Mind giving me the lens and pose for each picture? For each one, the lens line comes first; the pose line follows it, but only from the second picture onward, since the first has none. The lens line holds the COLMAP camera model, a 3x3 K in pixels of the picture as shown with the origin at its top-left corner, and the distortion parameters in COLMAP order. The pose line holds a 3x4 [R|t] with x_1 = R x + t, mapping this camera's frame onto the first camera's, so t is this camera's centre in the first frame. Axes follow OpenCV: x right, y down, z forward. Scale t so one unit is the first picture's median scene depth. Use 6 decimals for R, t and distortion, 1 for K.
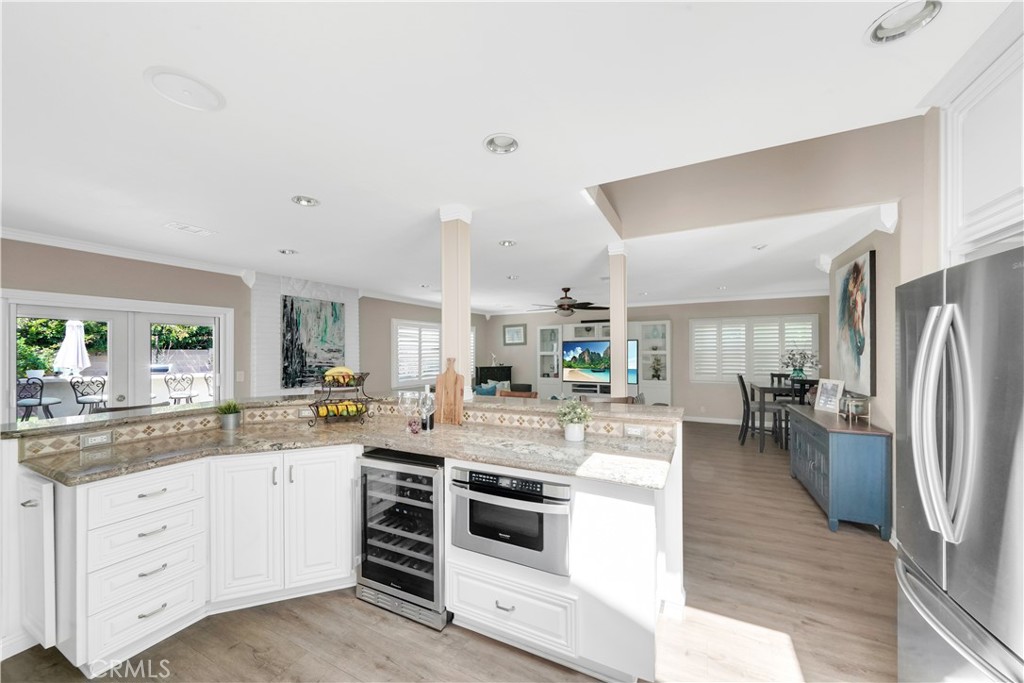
lens RADIAL K [[364.3, 0, 535.2], [0, 364.3, 344.0], [0, 0, 1]] dist [-0.001905, 0.000764]
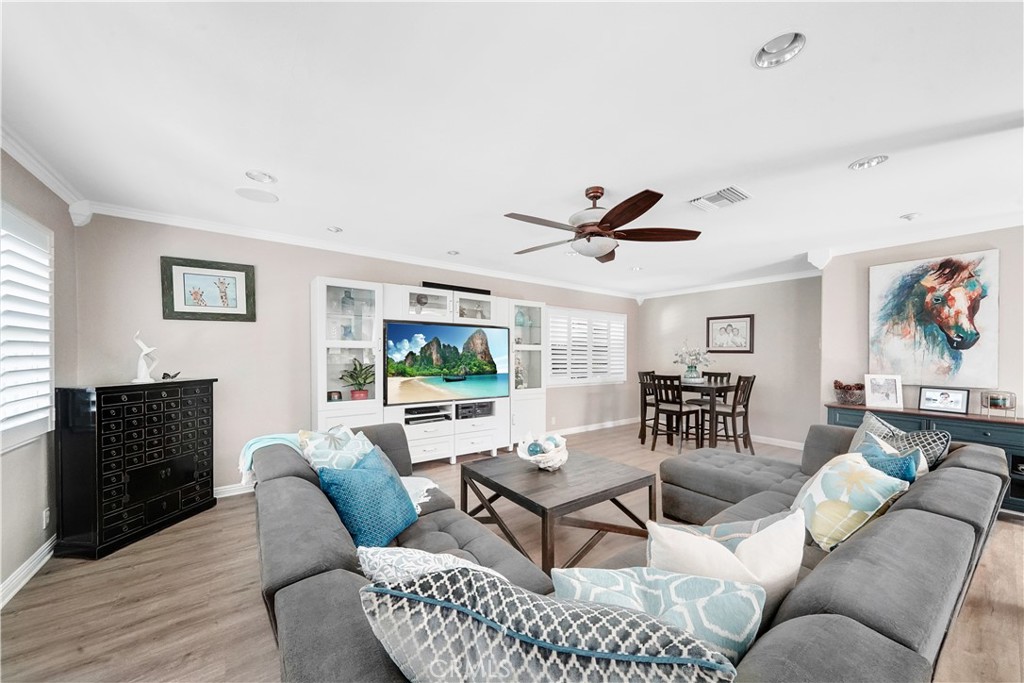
lens RADIAL K [[364.3, 0, 515.1], [0, 364.3, 350.1], [0, 0, 1]] dist [-0.001905, 0.000764]
pose [[0.457334, 0.022701, 0.889005, -0.422315], [-0.029375, 0.999514, -0.010412, 0.050154], [-0.888810, -0.021353, 0.457779, 1.006779]]
